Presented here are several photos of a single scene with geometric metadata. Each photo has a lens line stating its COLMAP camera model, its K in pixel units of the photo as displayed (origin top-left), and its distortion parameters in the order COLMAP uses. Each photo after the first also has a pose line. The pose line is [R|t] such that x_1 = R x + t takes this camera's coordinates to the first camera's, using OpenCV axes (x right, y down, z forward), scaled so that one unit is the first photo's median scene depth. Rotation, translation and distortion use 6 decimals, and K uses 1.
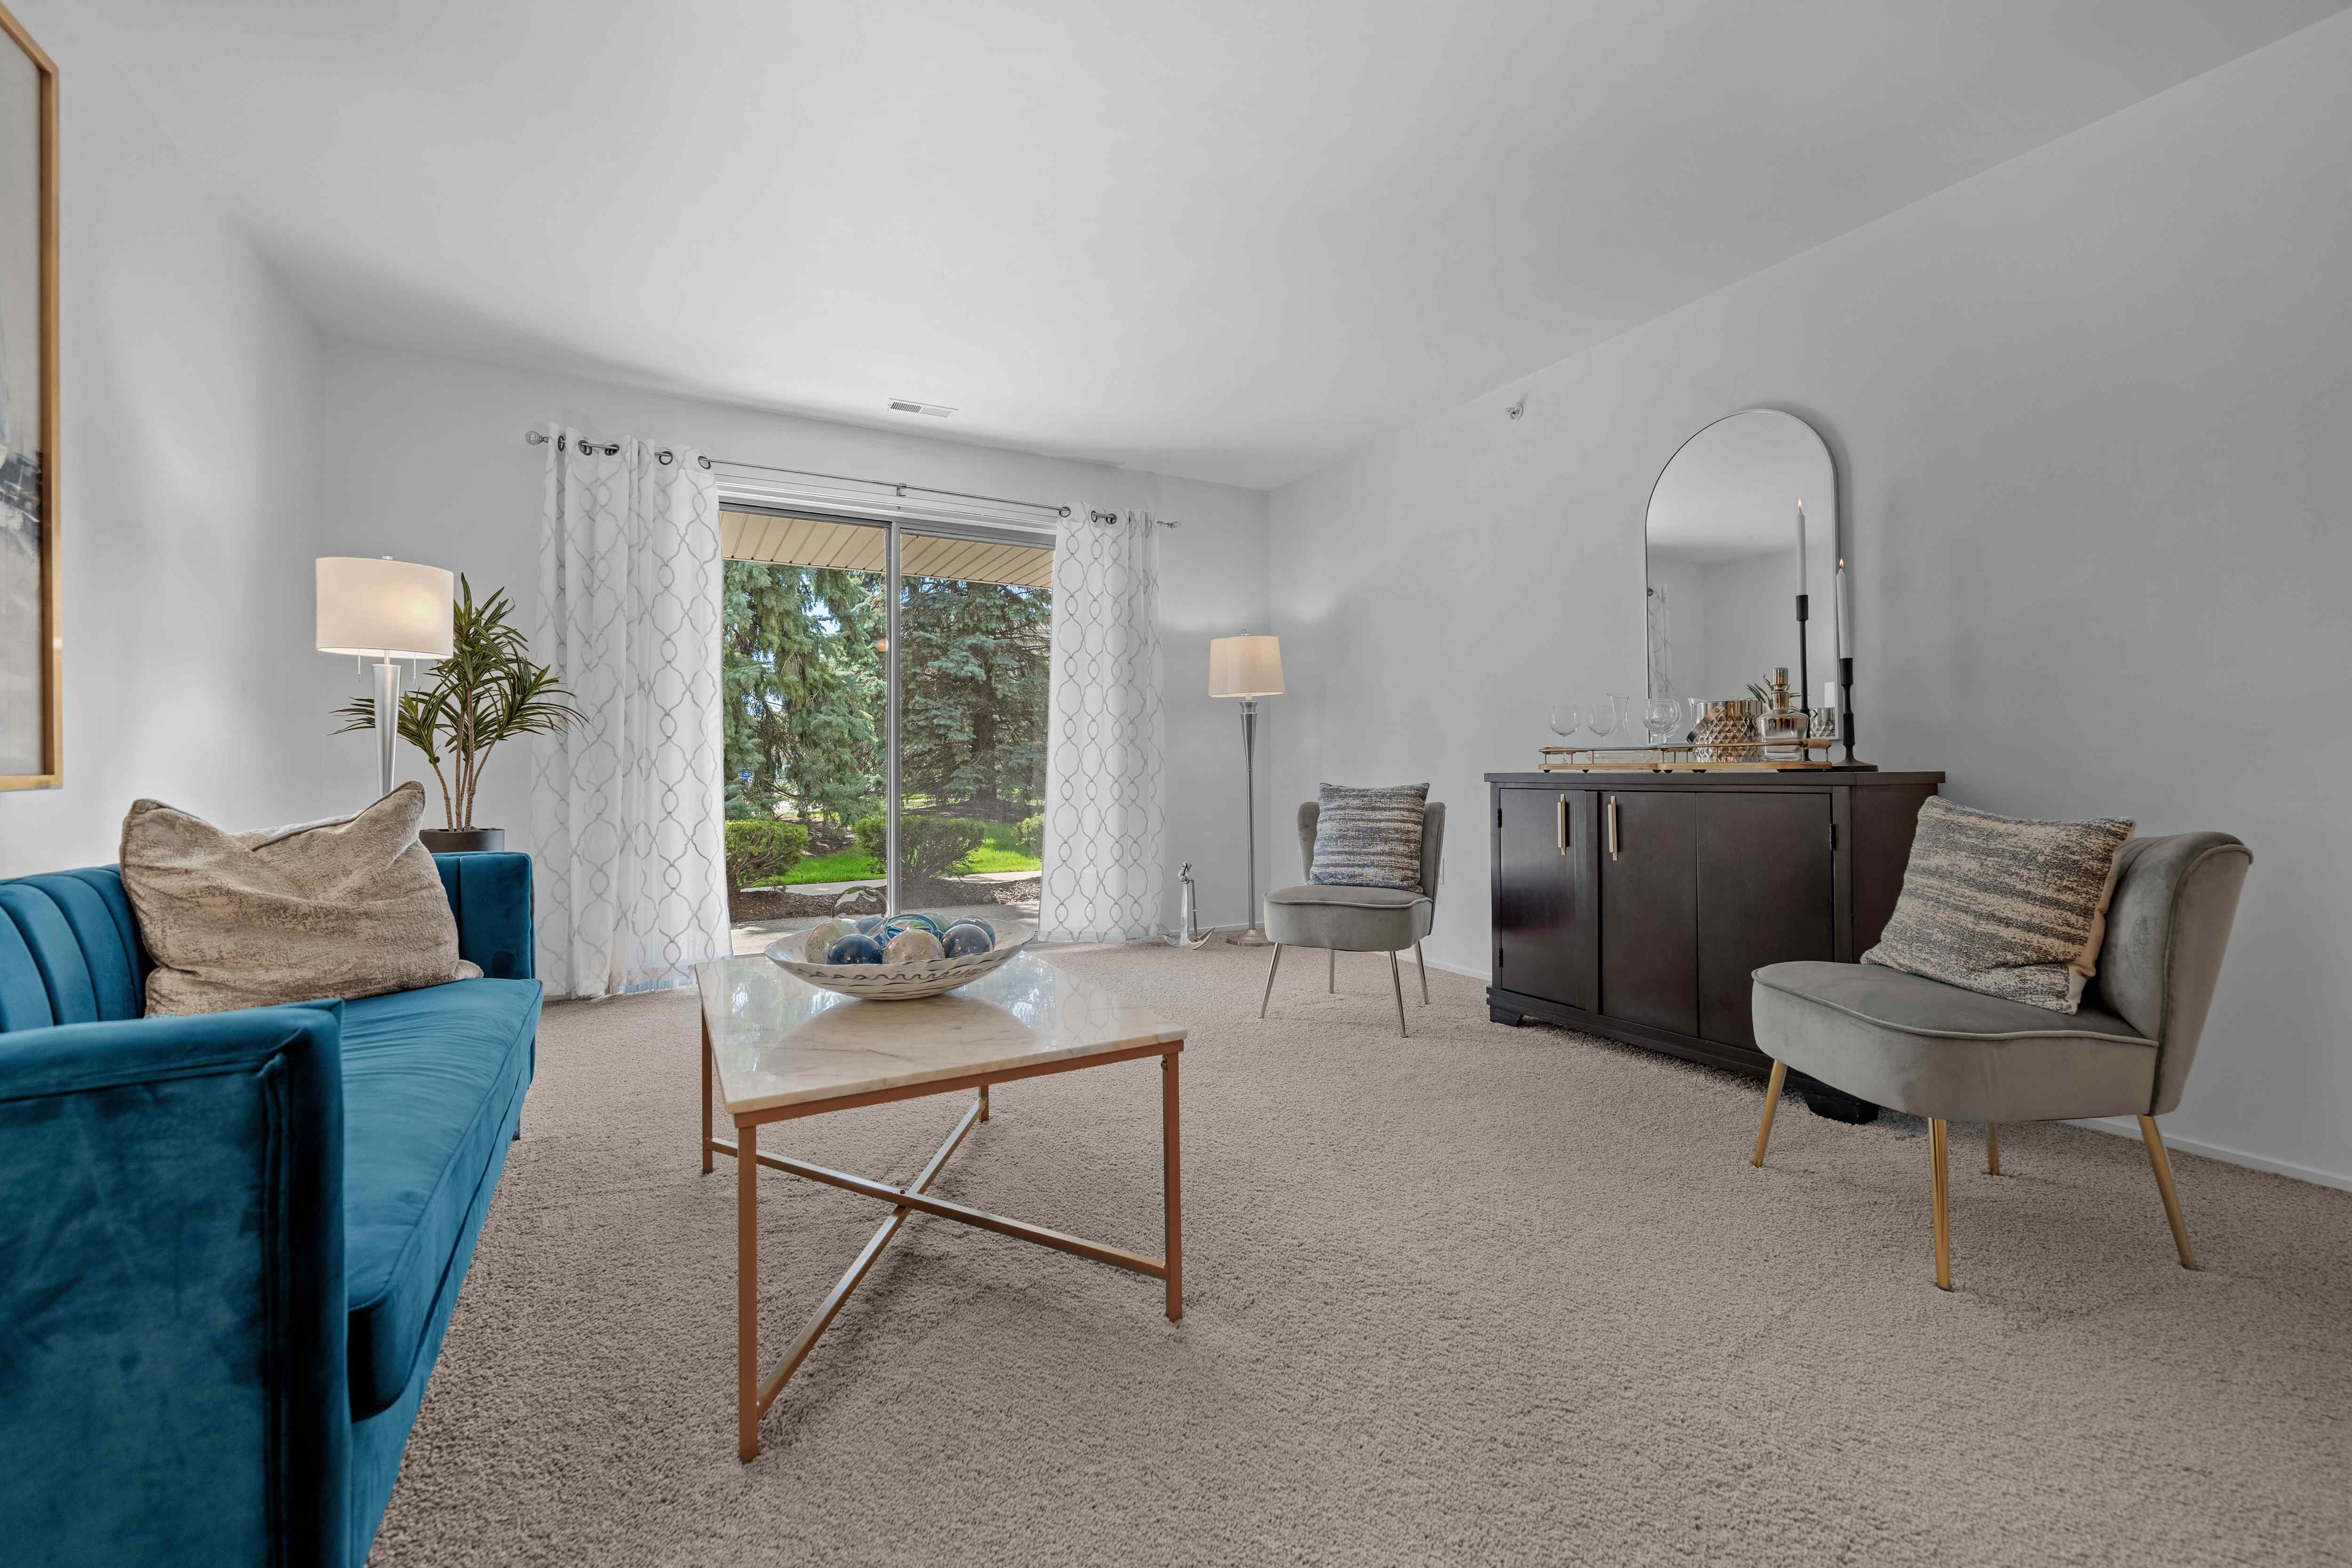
lens RADIAL K [[973.3, 0, 1175.5], [0, 973.3, 776.6], [0, 0, 1]] dist [-0.000606, 0.000091]
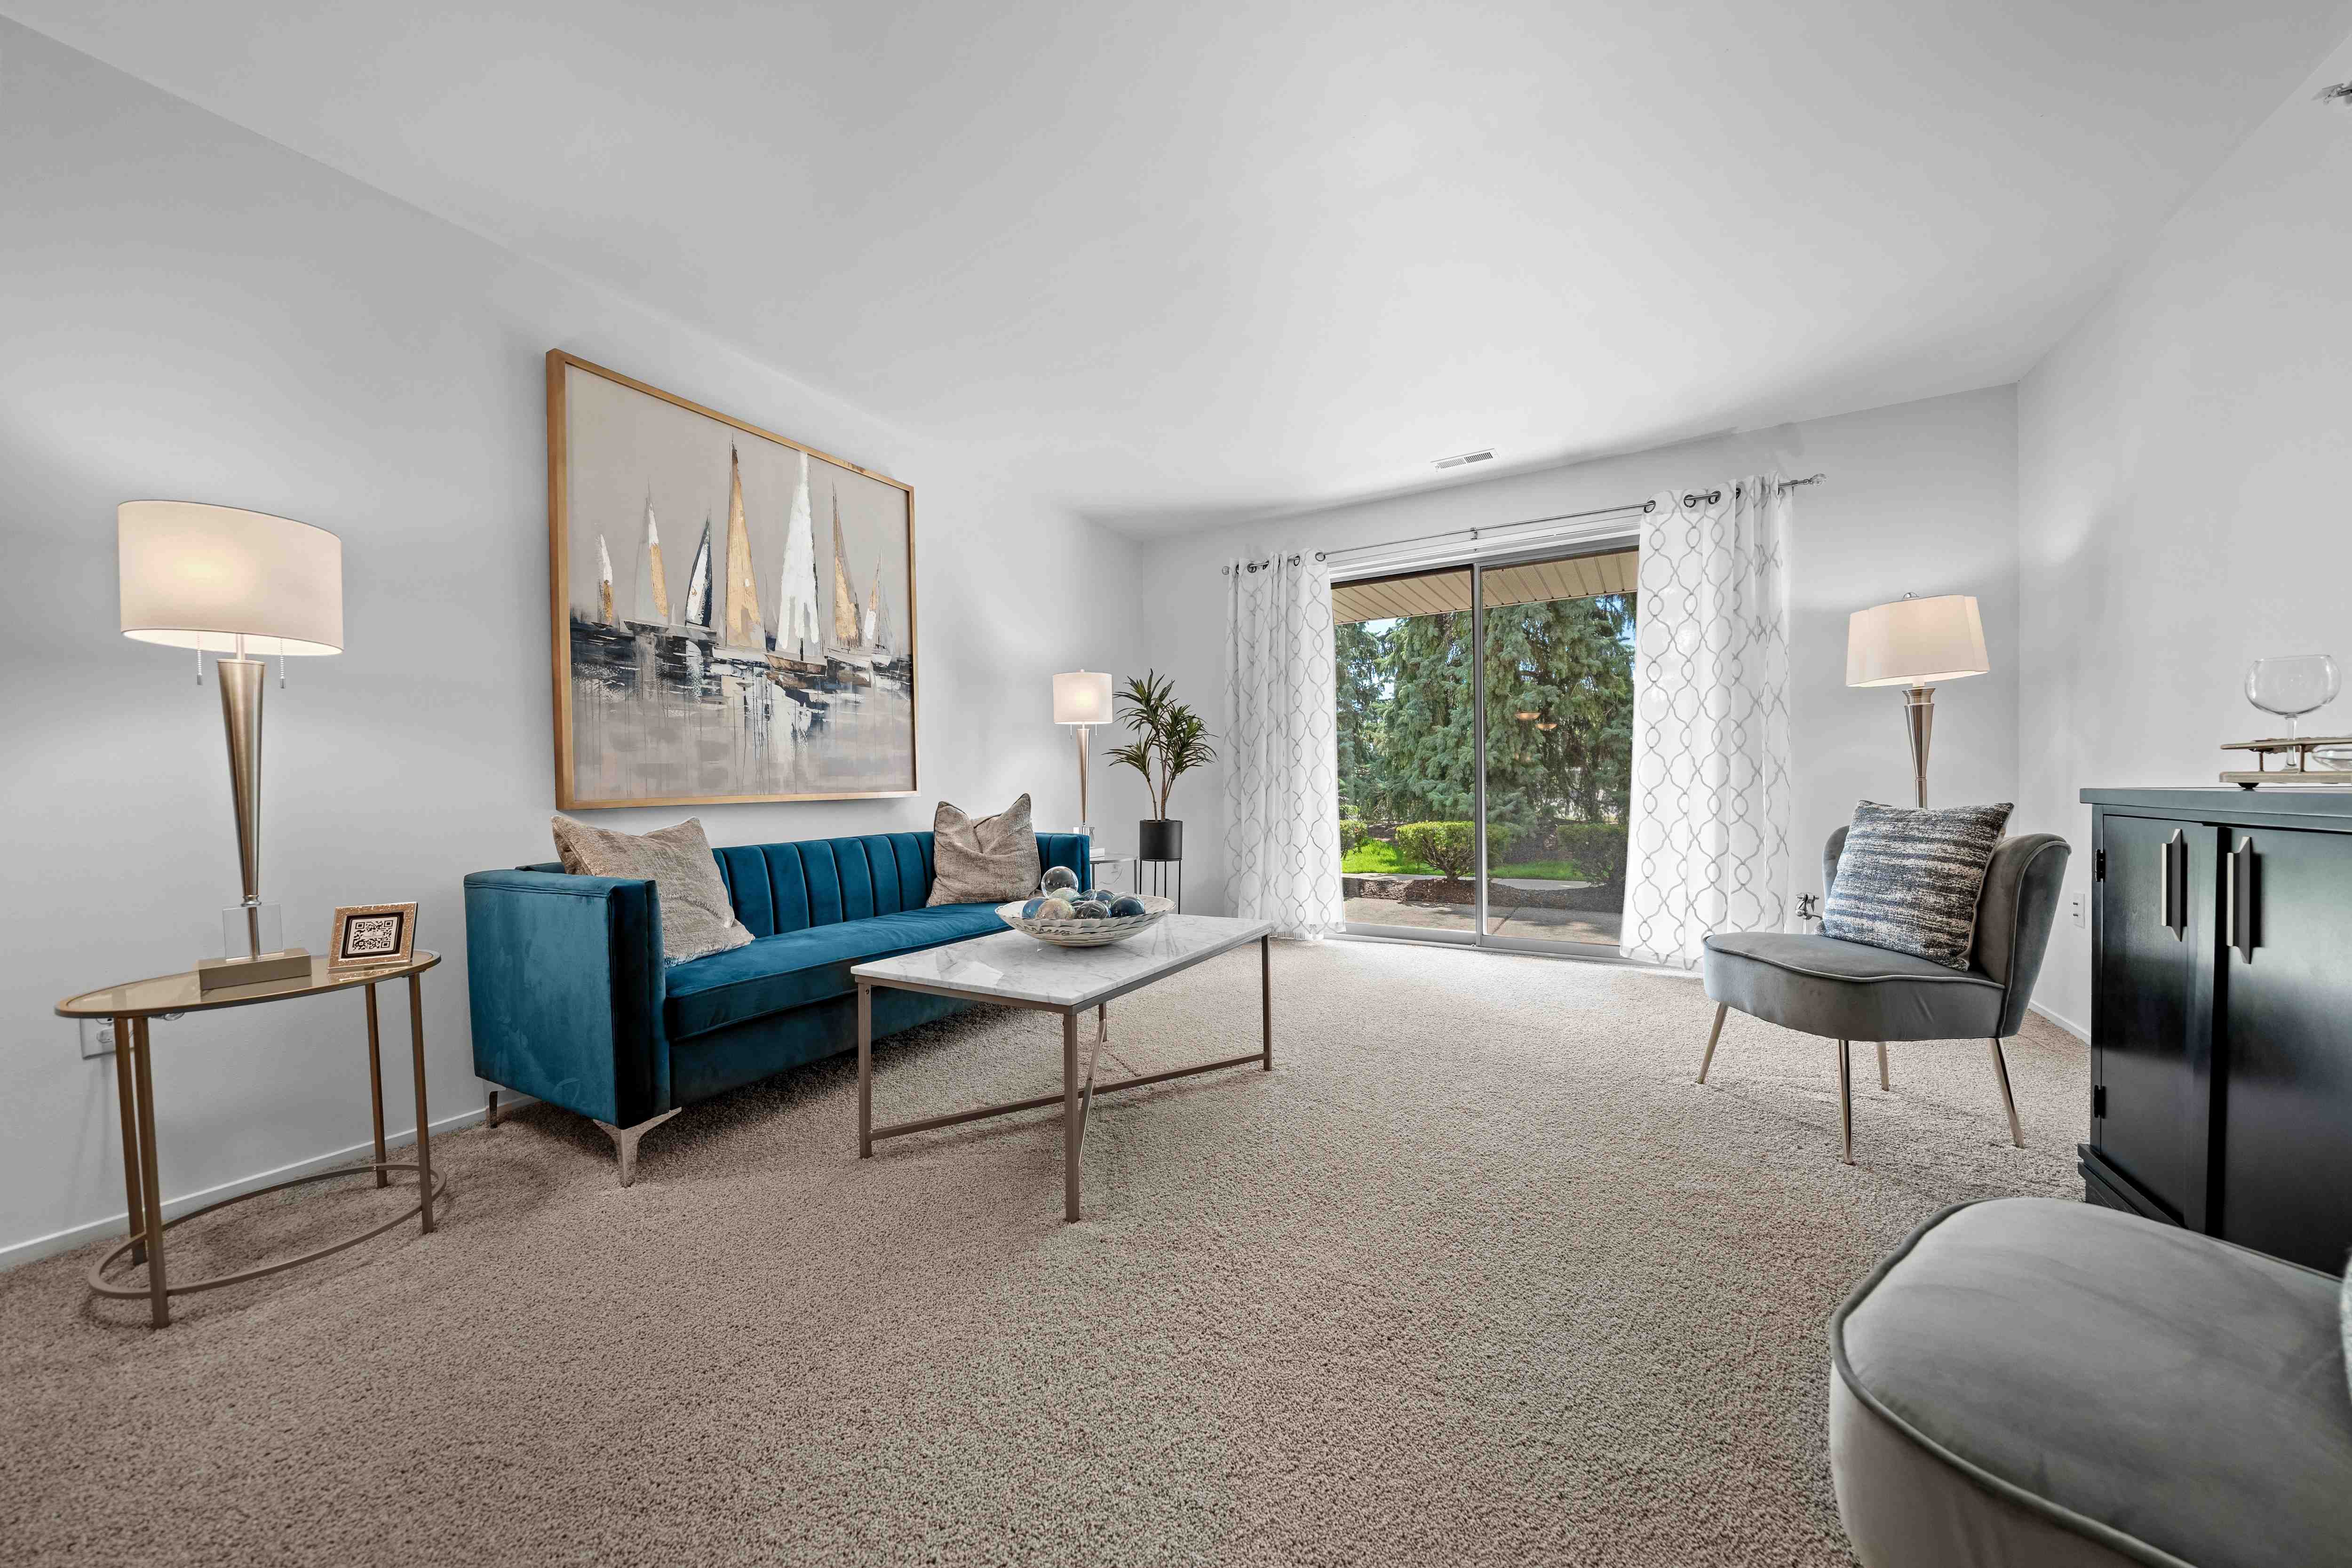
lens RADIAL K [[823.7, 0, 1175.5], [0, 823.7, 806.7], [0, 0, 1]] dist [-0.000535, 0.000009]
pose [[0.516786, 0.022050, -0.855831, 0.427337], [0.003053, 0.999614, 0.027598, -0.007499], [0.856109, -0.016875, 0.516519, 0.244650]]
